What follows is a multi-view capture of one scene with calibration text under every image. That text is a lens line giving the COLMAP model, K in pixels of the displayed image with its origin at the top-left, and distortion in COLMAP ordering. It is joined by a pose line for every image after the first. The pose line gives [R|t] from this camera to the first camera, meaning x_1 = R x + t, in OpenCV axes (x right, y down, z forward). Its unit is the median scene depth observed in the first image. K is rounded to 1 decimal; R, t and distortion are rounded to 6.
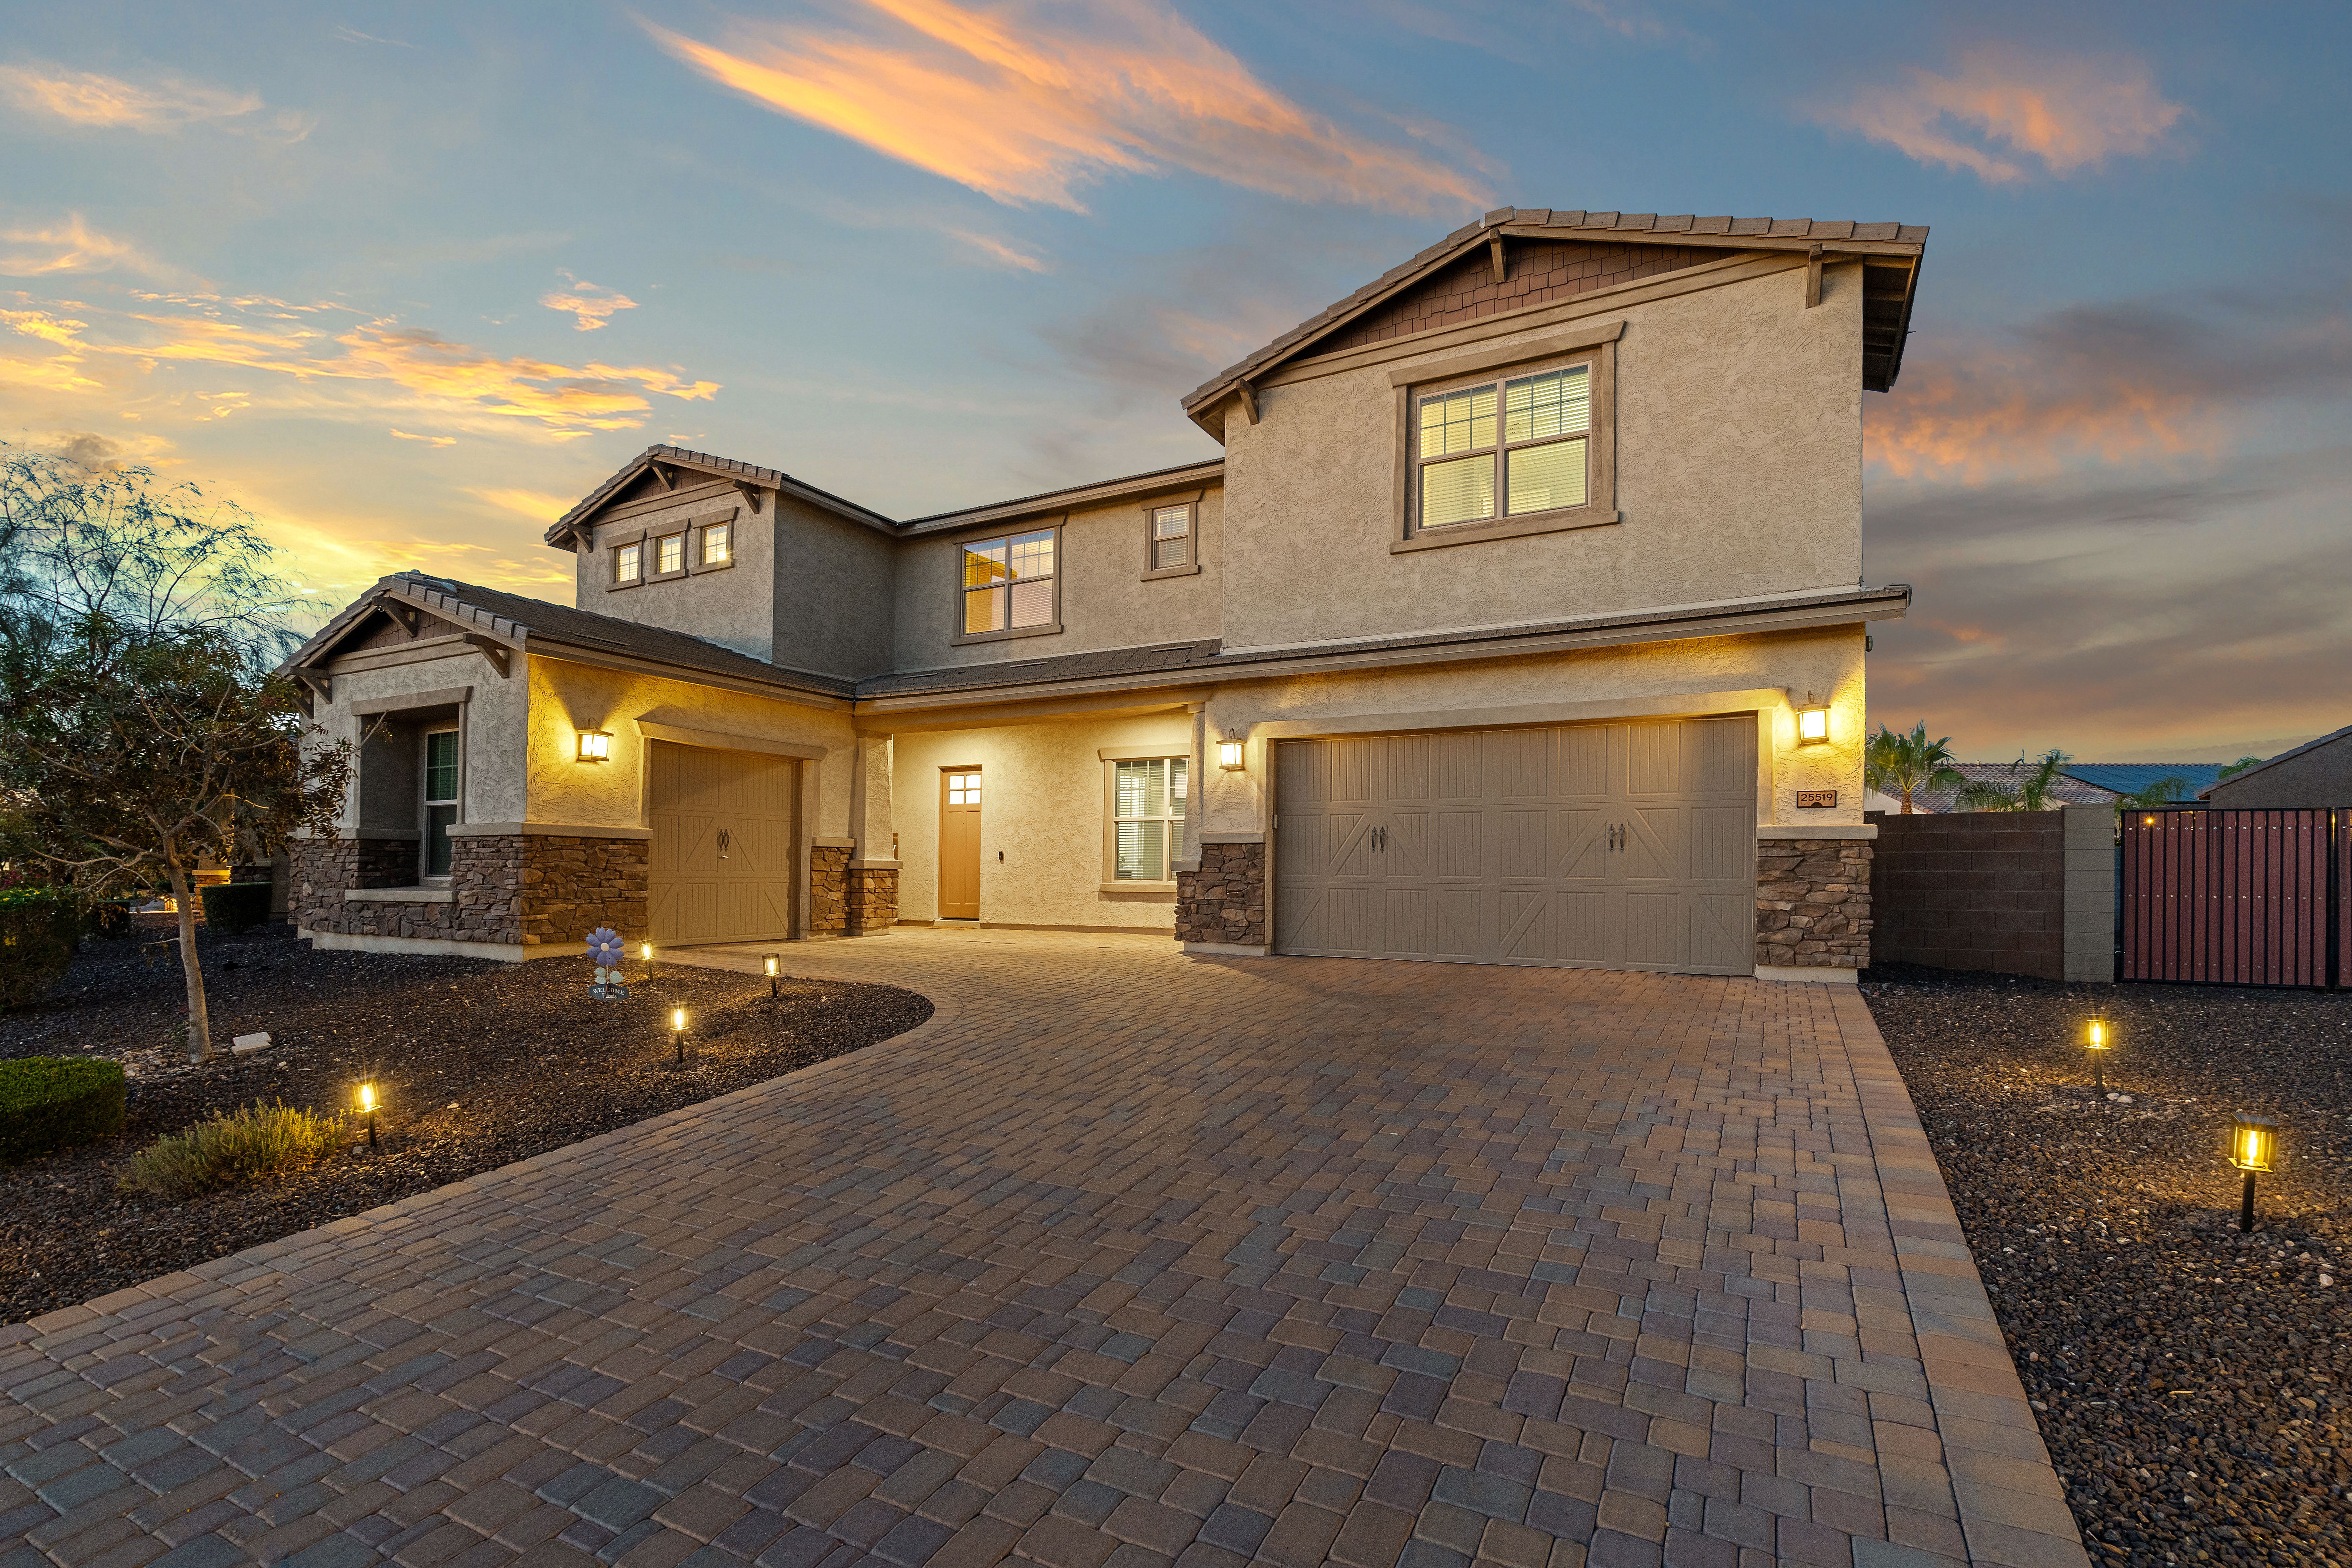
lens RADIAL K [[1093.8, 0, 1181.7], [0, 1093.8, 816.7], [0, 0, 1]] dist [-0.001162, 0.000303]
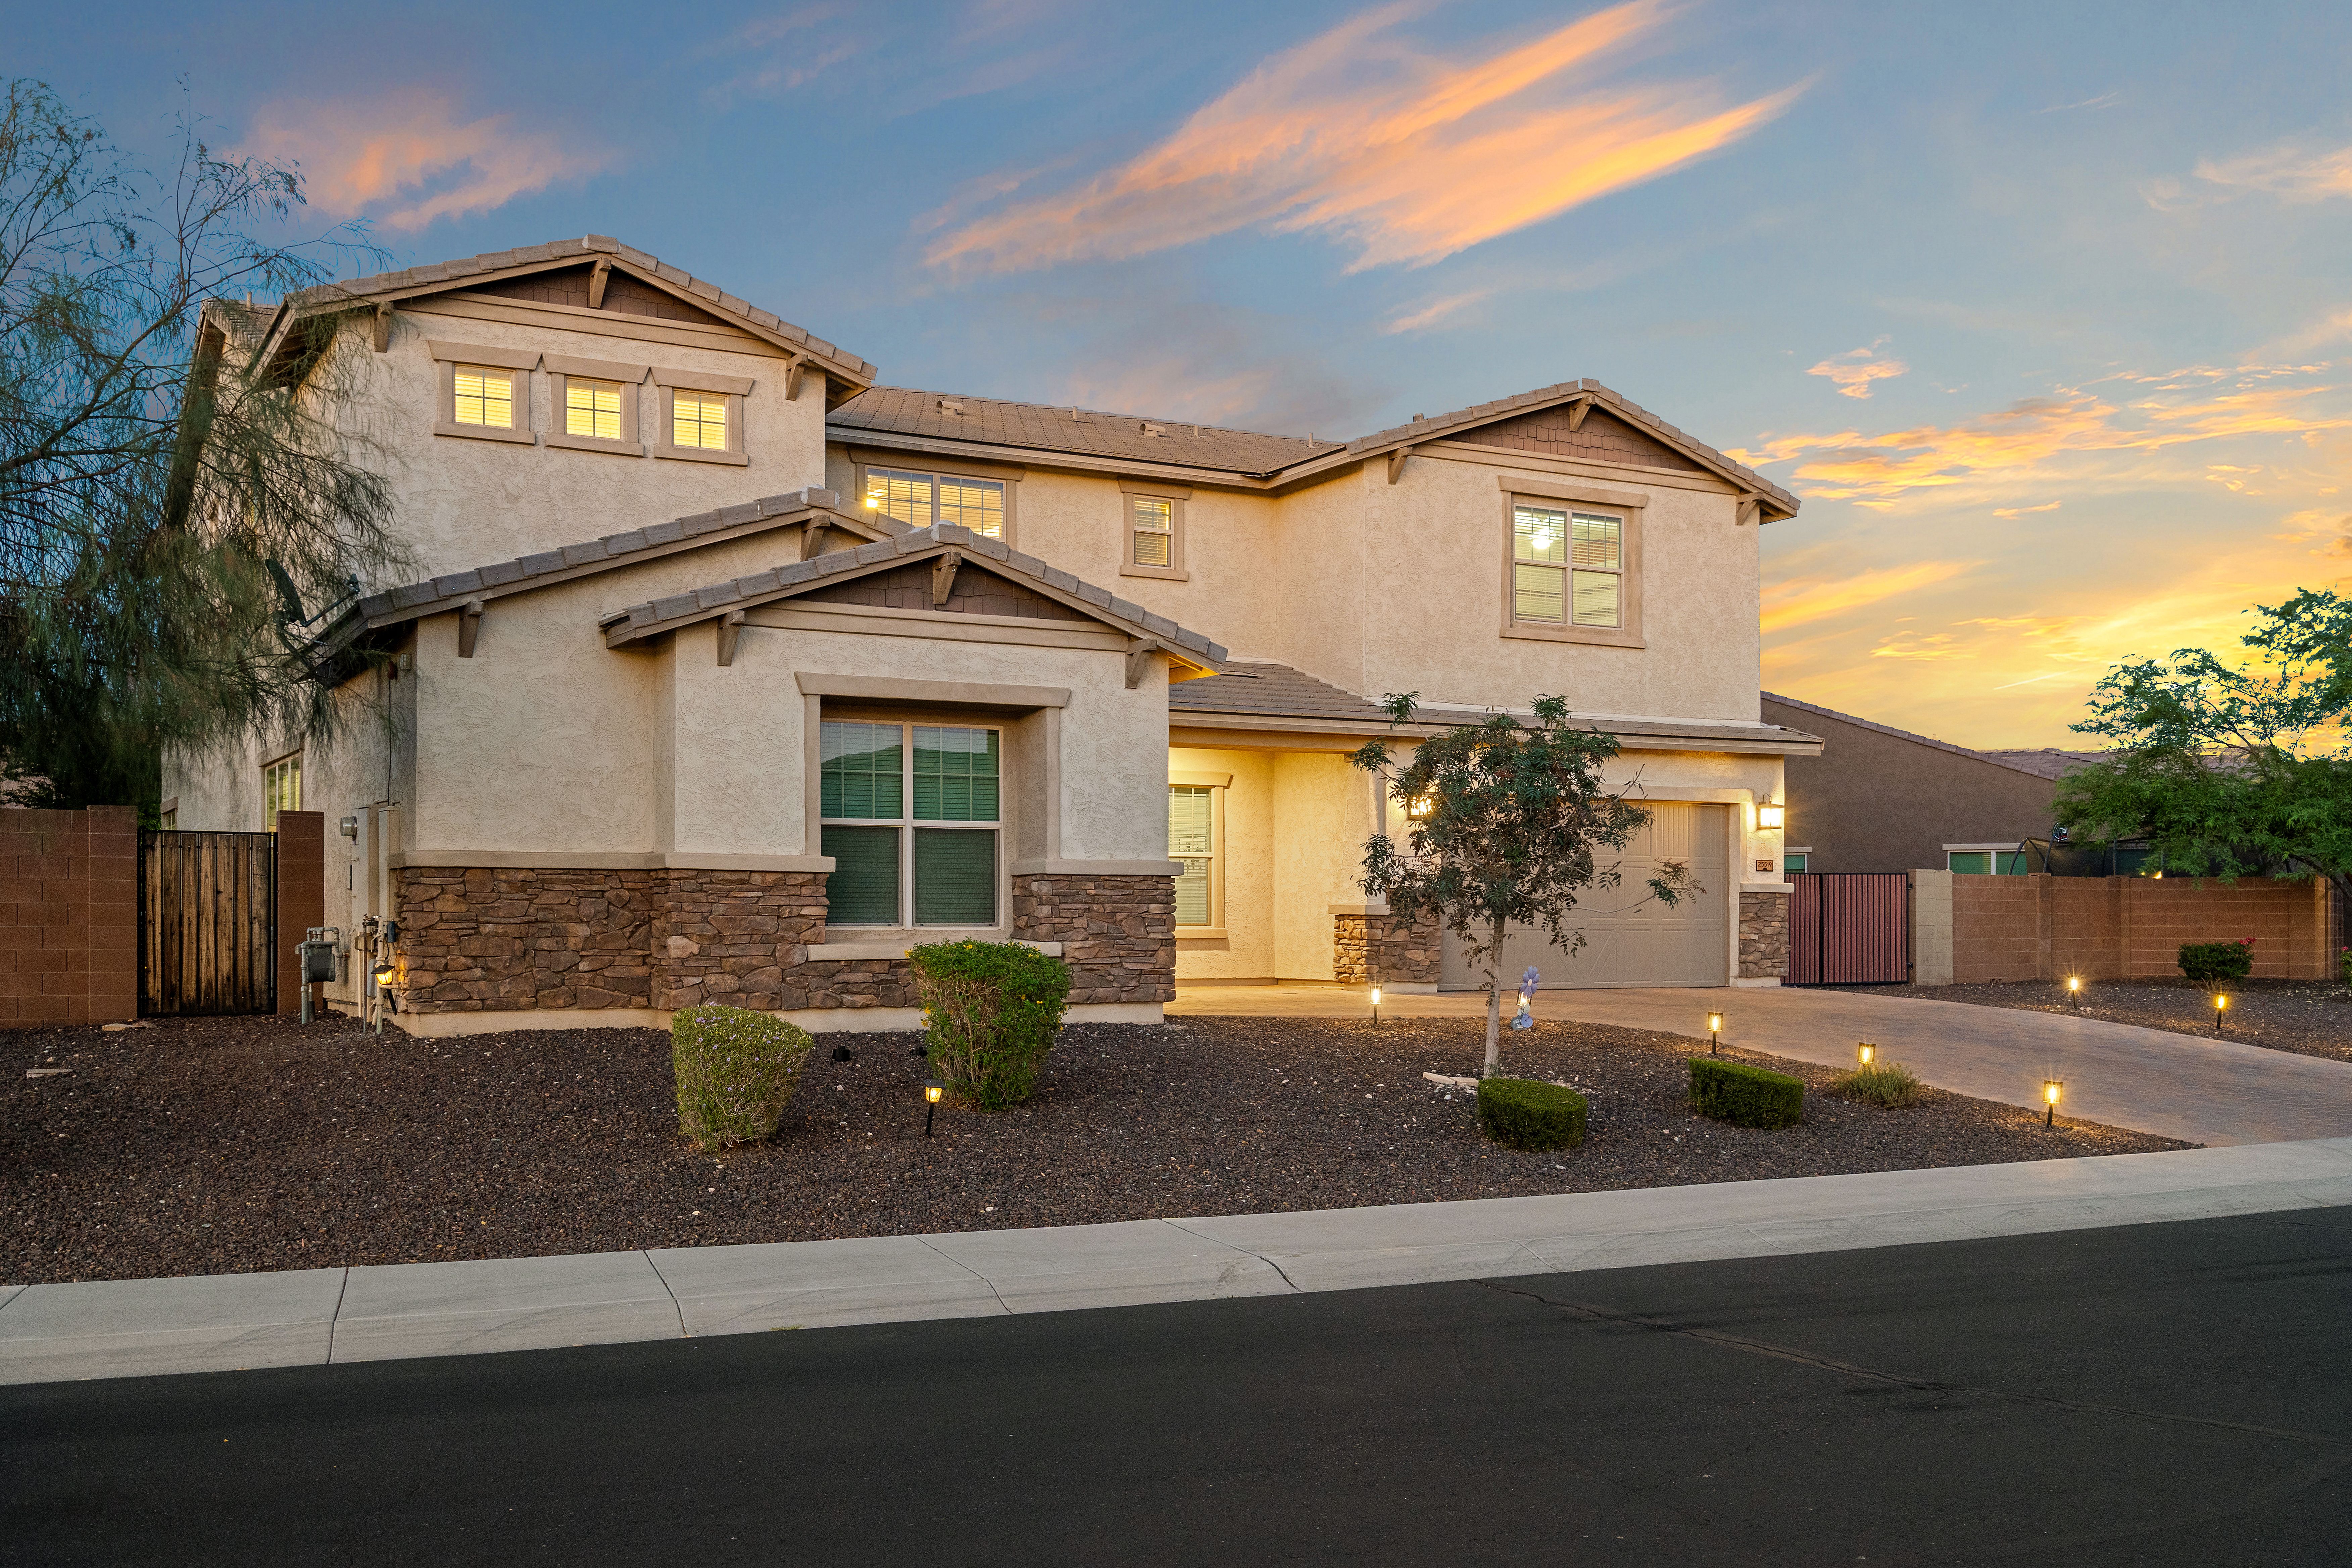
lens RADIAL K [[2215.2, 0, 1176.0], [0, 2215.2, 784.0], [0, 0, 1]] dist [0.008476, -0.000253]
pose [[0.526851, 0.046813, 0.848667, -1.972599], [-0.041044, 0.998718, -0.029610, -0.003897], [-0.848966, -0.019232, 0.528098, 0.061723]]
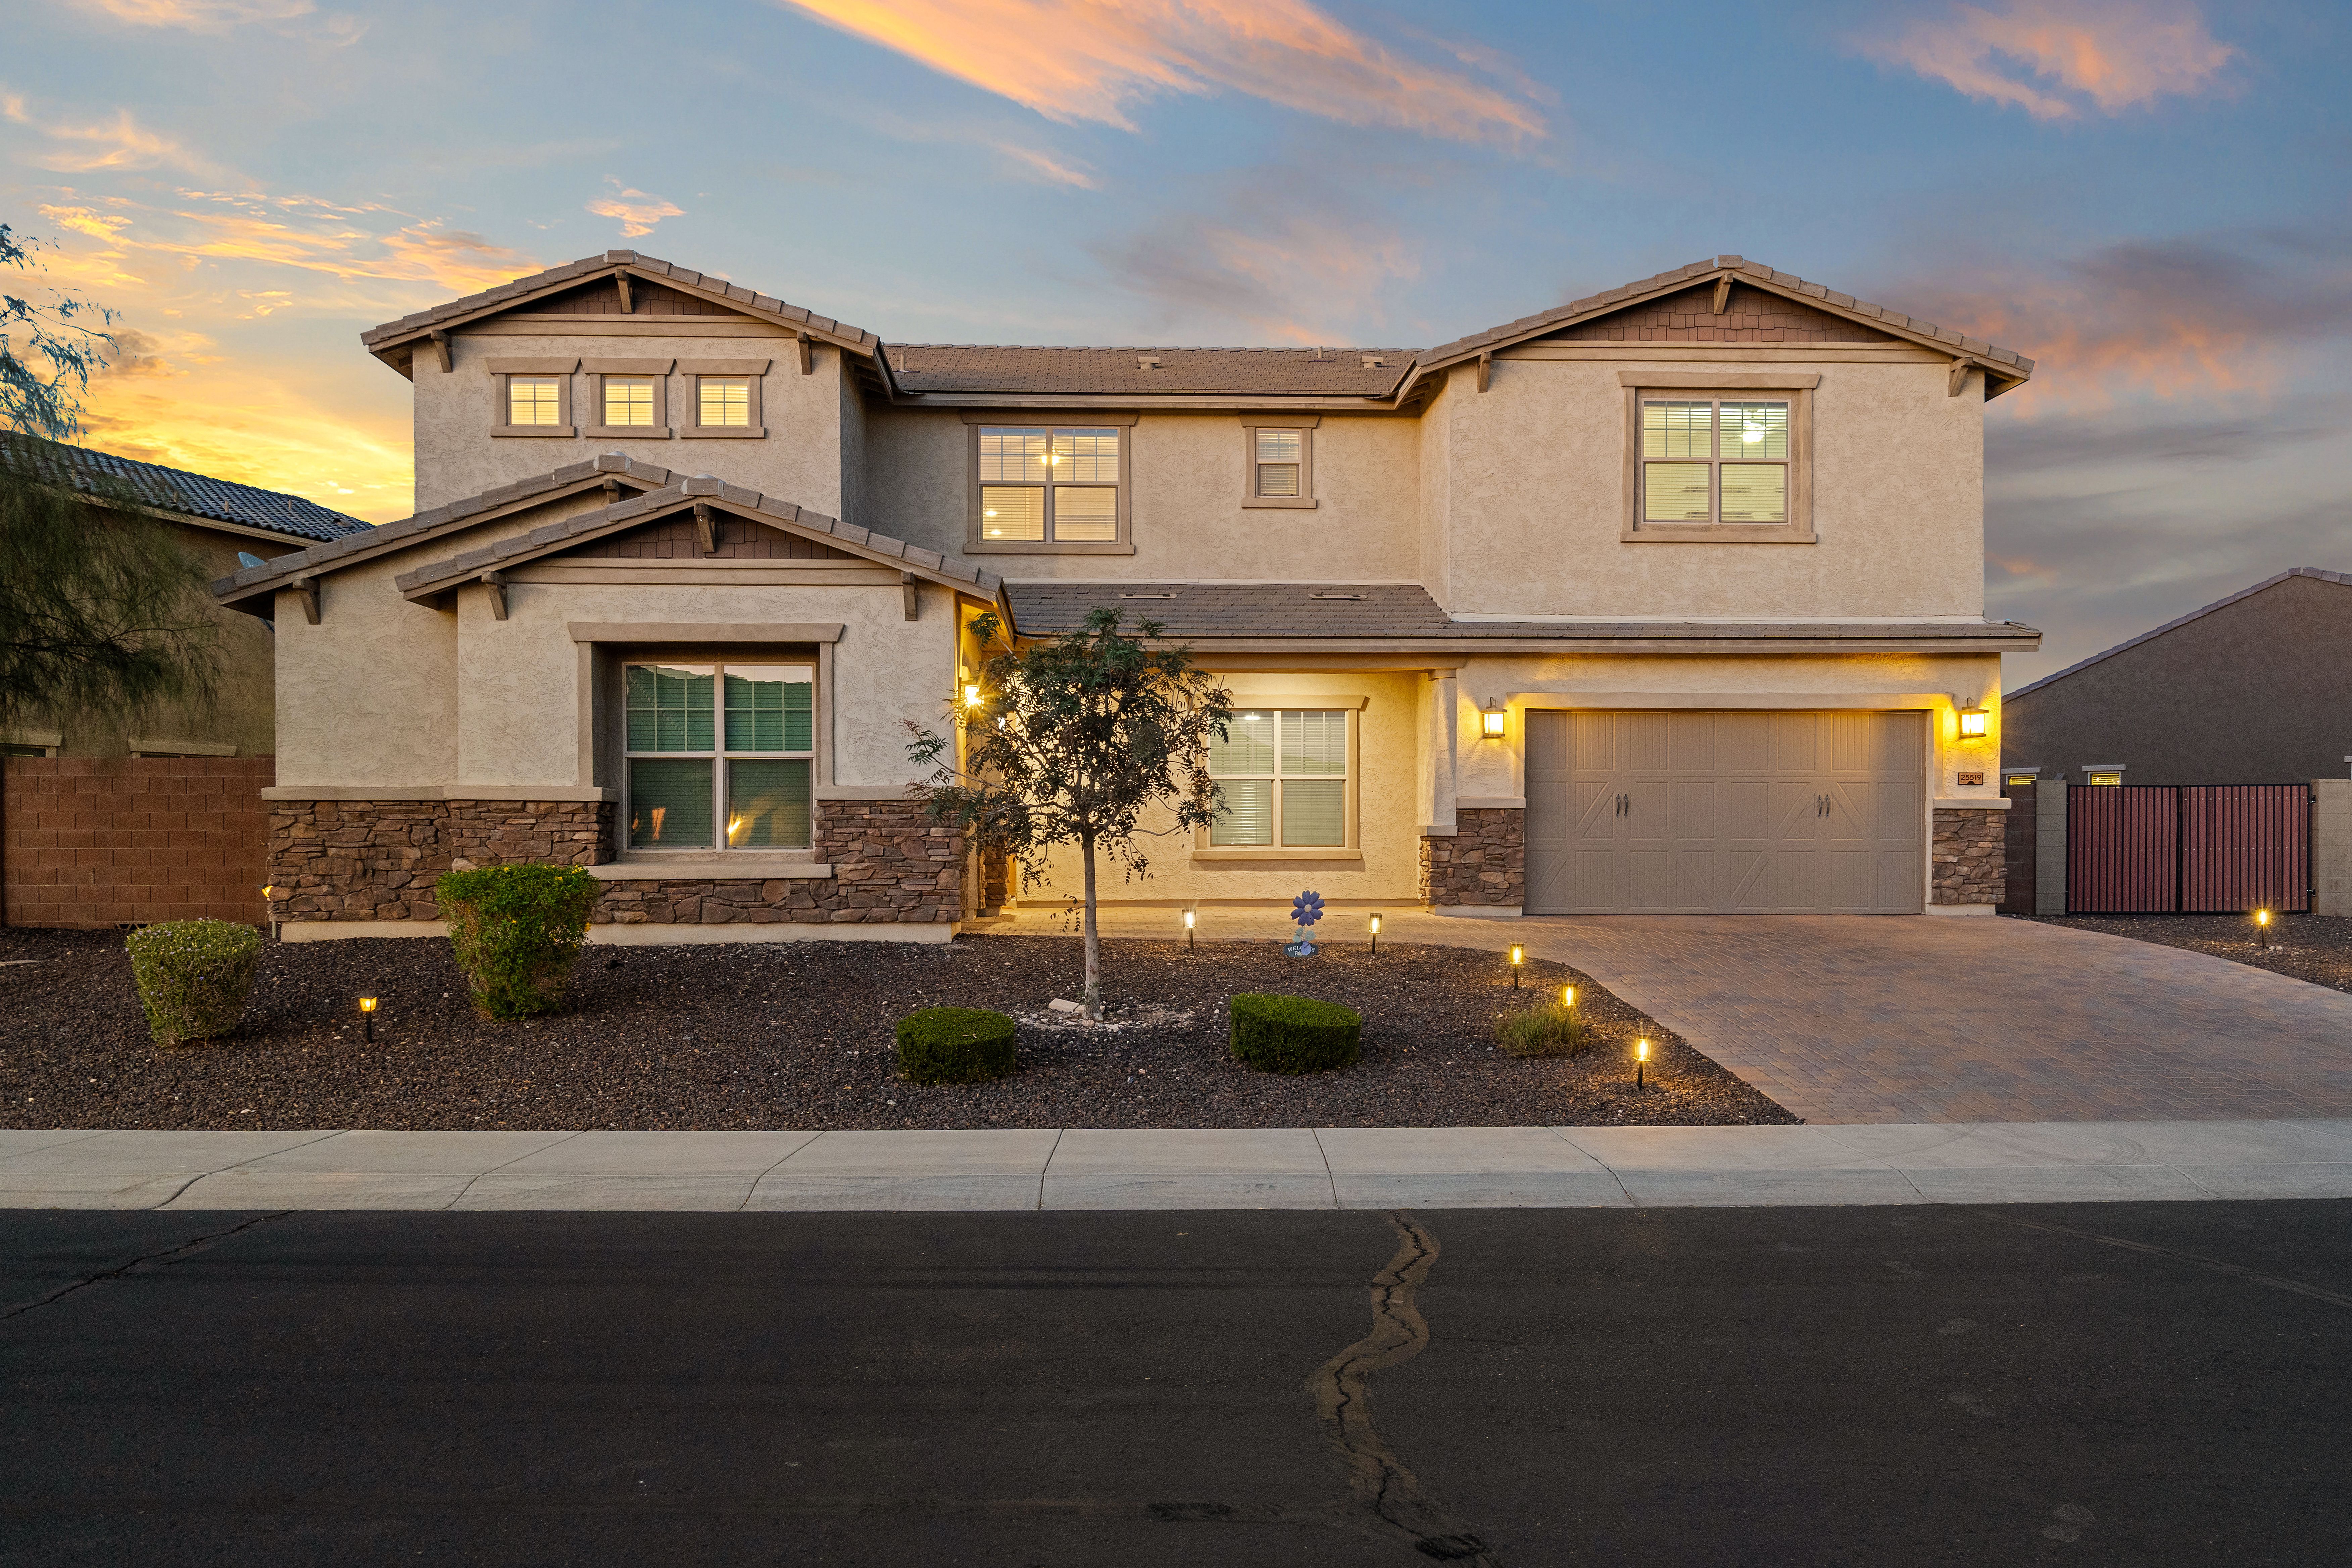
lens RADIAL K [[1984.9, 0, 1192.6], [0, 1984.9, 756.3], [0, 0, 1]] dist [0.013881, -0.003153]
pose [[0.851258, 0.014634, 0.524544, -1.213652], [-0.020076, 0.999787, 0.004688, -0.028877], [-0.524364, -0.014522, 0.851370, -0.460738]]
